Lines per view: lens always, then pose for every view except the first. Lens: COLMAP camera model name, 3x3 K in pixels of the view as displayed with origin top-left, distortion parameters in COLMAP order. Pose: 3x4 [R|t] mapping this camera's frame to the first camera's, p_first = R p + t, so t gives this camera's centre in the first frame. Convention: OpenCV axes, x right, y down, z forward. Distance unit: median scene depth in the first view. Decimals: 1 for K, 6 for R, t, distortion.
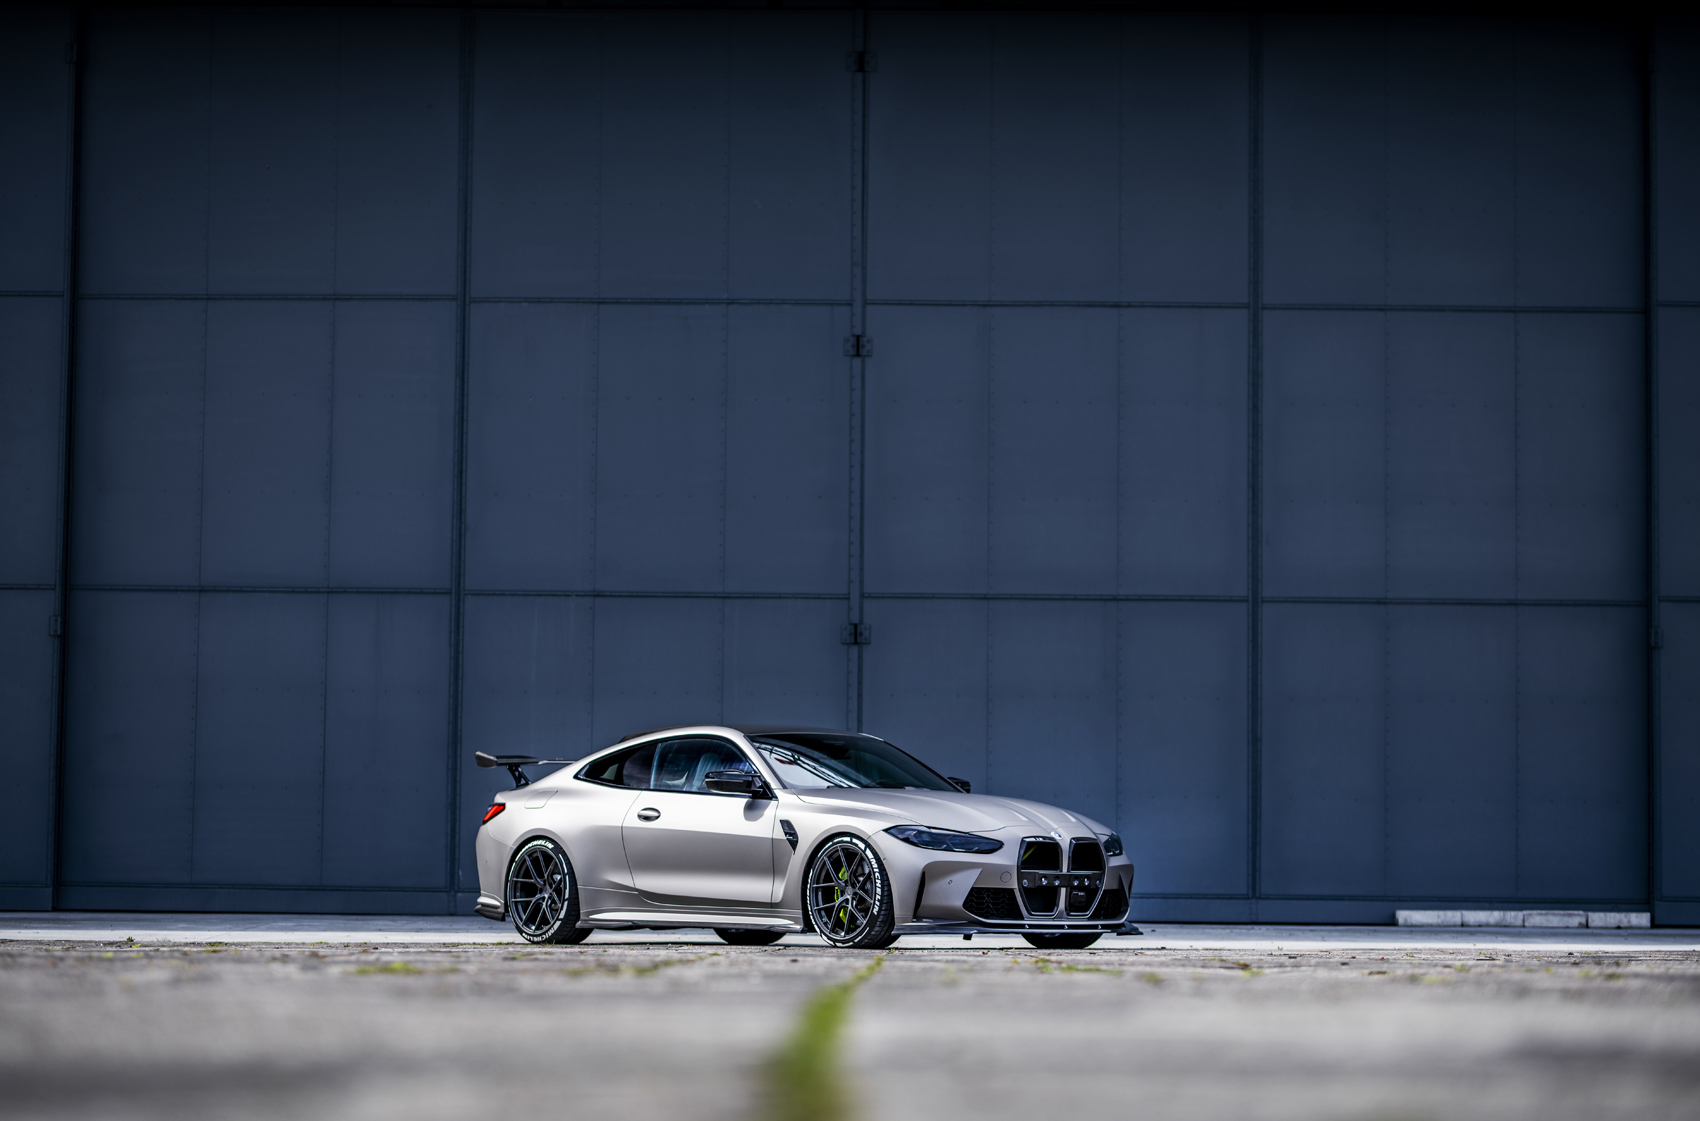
lens RADIAL K [[4225.4, 0, 850.0], [0, 4225.4, 560.5], [0, 0, 1]] dist [0.018727, -1.208389]
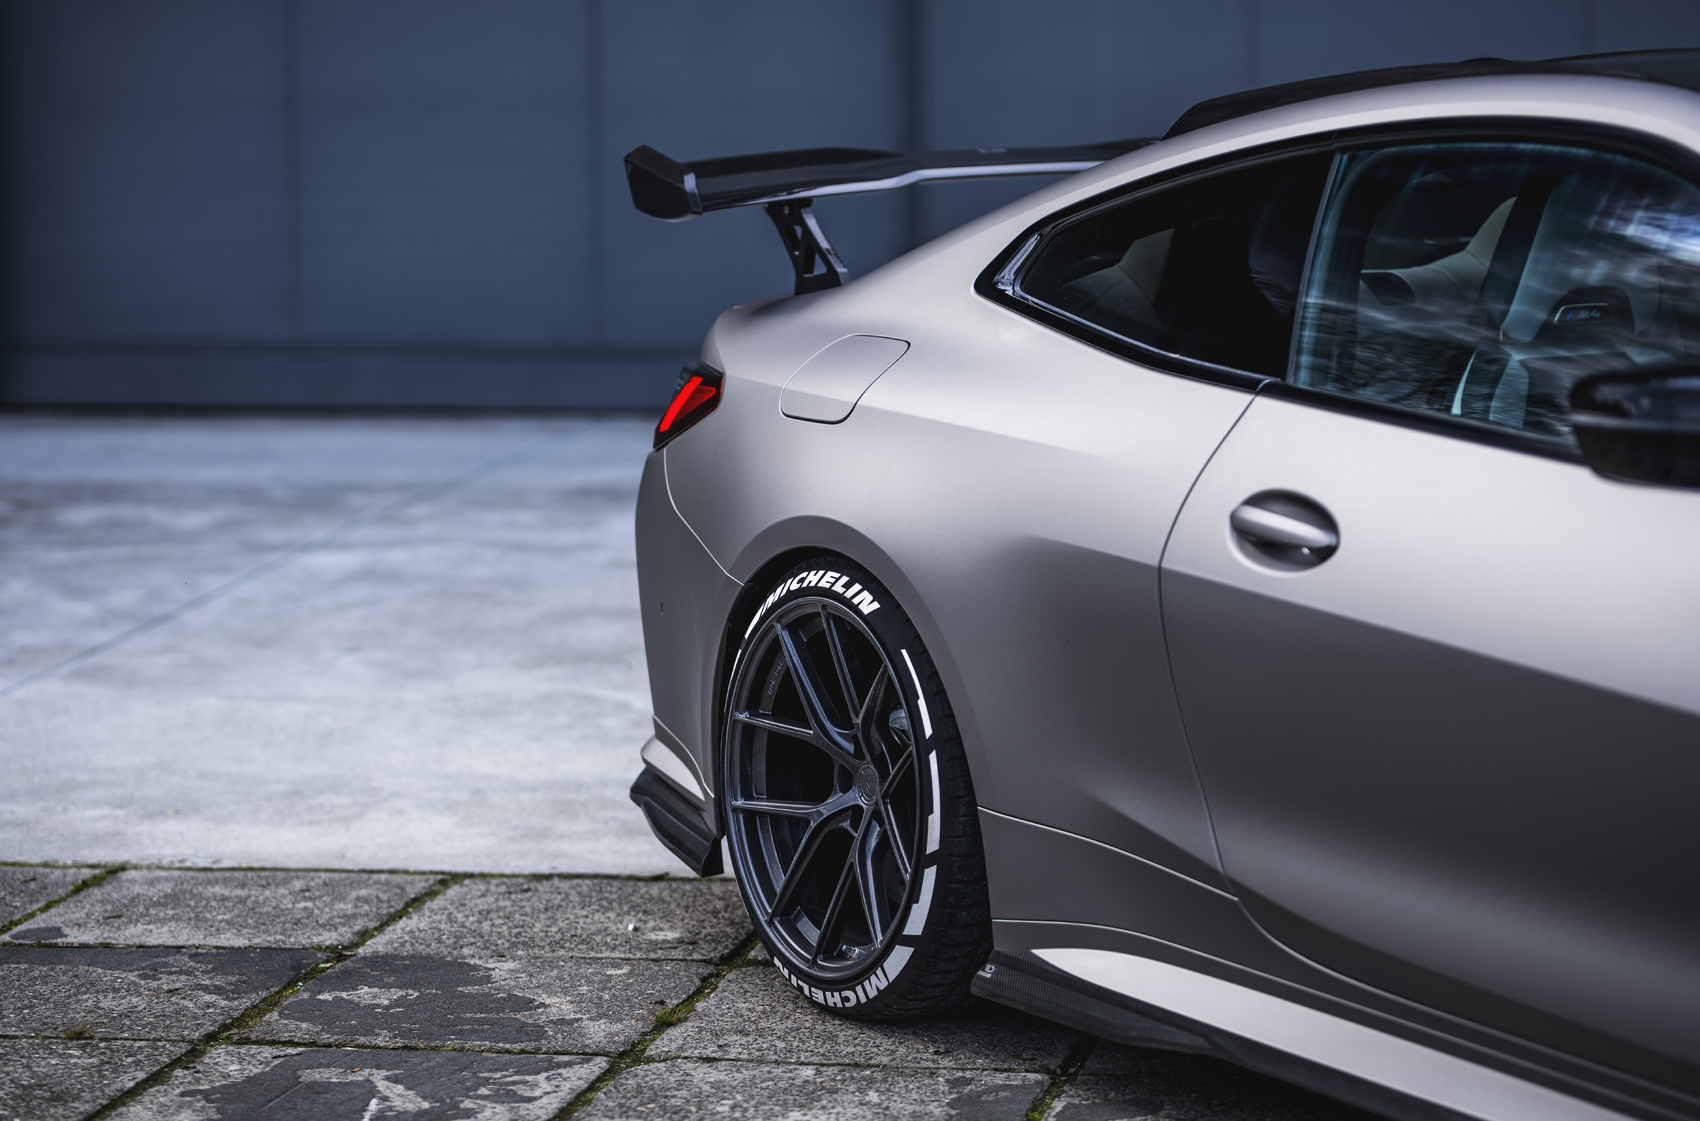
lens RADIAL K [[4225.4, 0, 850.0], [0, 4225.4, 560.5], [0, 0, 1]] dist [0.018727, -1.208389]
pose [[0.980534, 0.003564, -0.196315, -0.021392], [0.037210, 0.978344, 0.203612, 0.014972], [0.192789, -0.206953, 0.959168, 0.609232]]
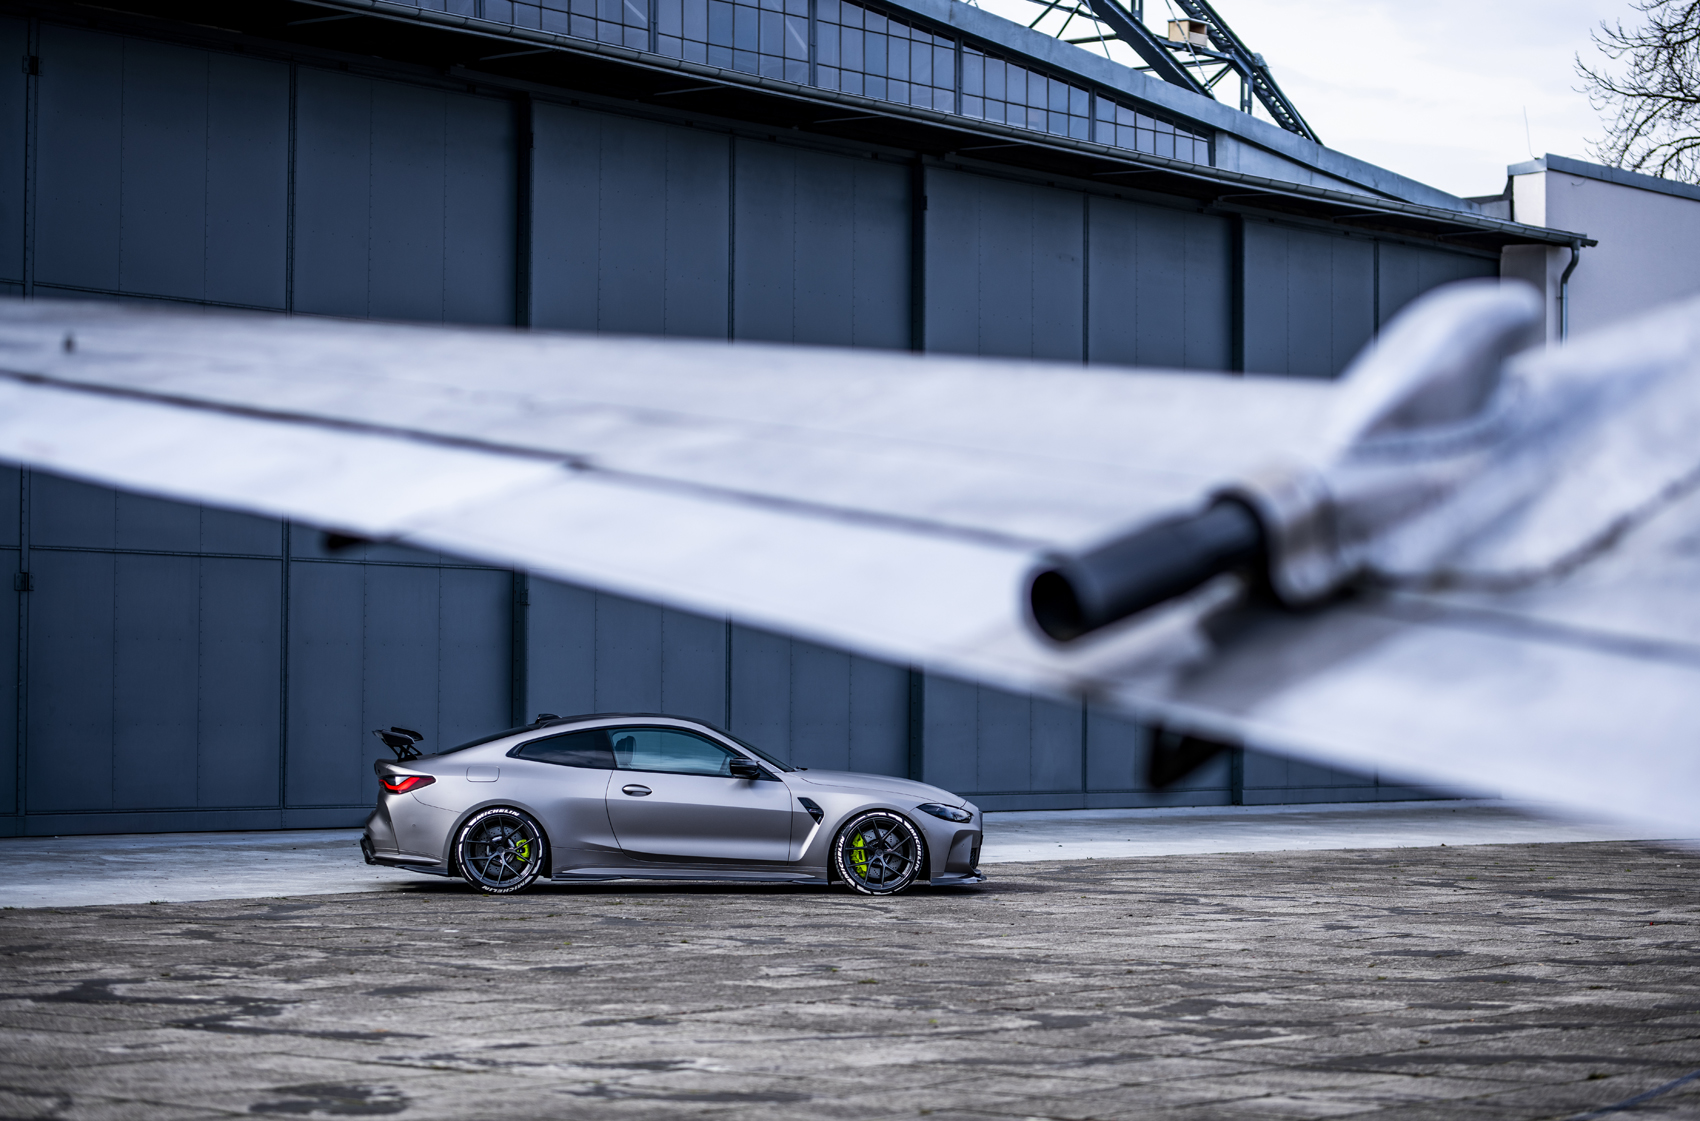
lens RADIAL K [[4225.4, 0, 850.0], [0, 4225.4, 560.5], [0, 0, 1]] dist [0.018727, -1.208389]
pose [[0.606524, 0.019524, 0.794826, -0.759253], [-0.070652, 0.997067, 0.029423, -0.036750], [-0.791920, -0.074002, 0.606124, 0.151918]]
